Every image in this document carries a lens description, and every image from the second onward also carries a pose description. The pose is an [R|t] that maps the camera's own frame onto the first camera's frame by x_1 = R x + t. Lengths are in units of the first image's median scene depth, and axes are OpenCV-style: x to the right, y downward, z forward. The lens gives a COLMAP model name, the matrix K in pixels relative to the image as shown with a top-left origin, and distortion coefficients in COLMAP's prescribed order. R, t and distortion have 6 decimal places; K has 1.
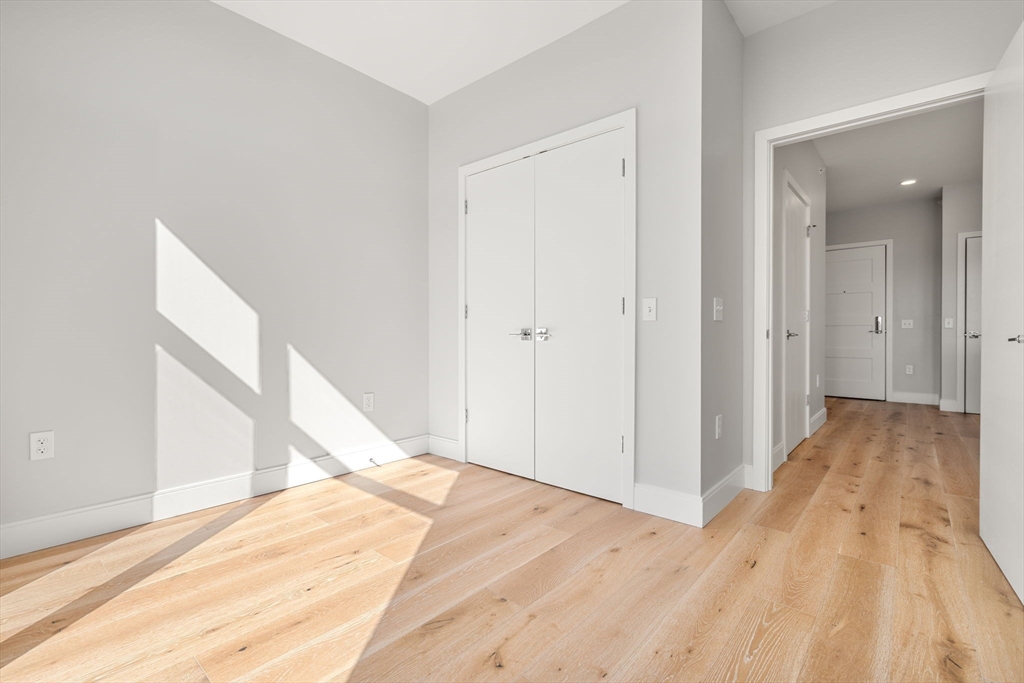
lens RADIAL K [[458.7, 0, 507.9], [0, 458.7, 336.1], [0, 0, 1]] dist [0.000089, -0.000068]
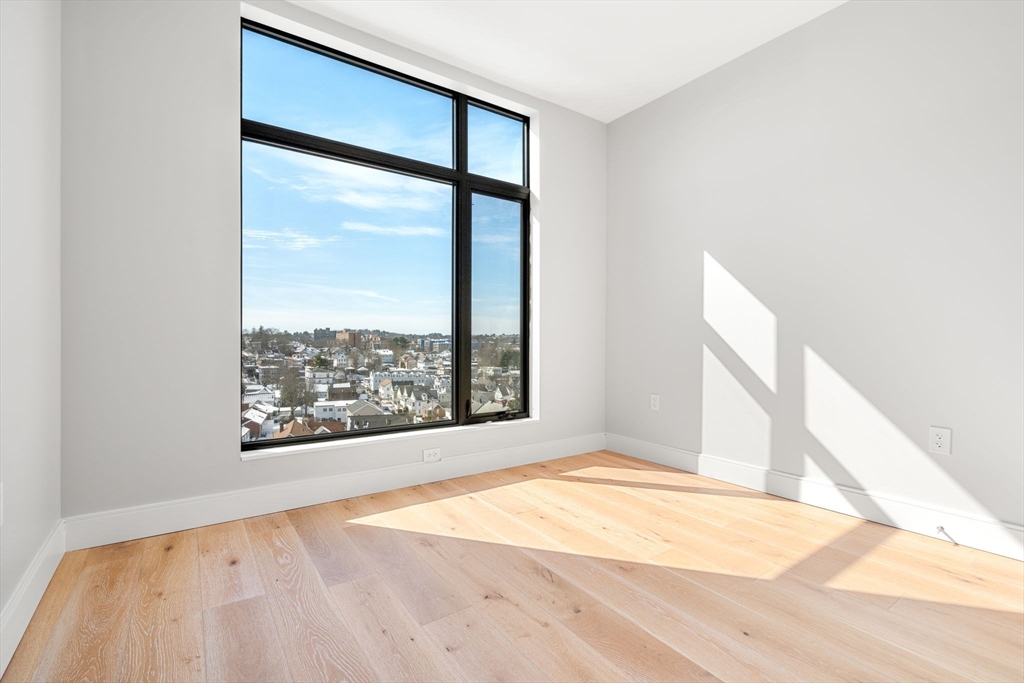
lens RADIAL K [[462.4, 0, 512.0], [0, 462.4, 337.0], [0, 0, 1]] dist [0.001155, 0.000376]
pose [[-0.236339, -0.004656, -0.971659, 0.683229], [-0.008575, 0.999960, -0.002706, 0.004754], [0.971633, 0.007692, -0.236370, 0.774330]]
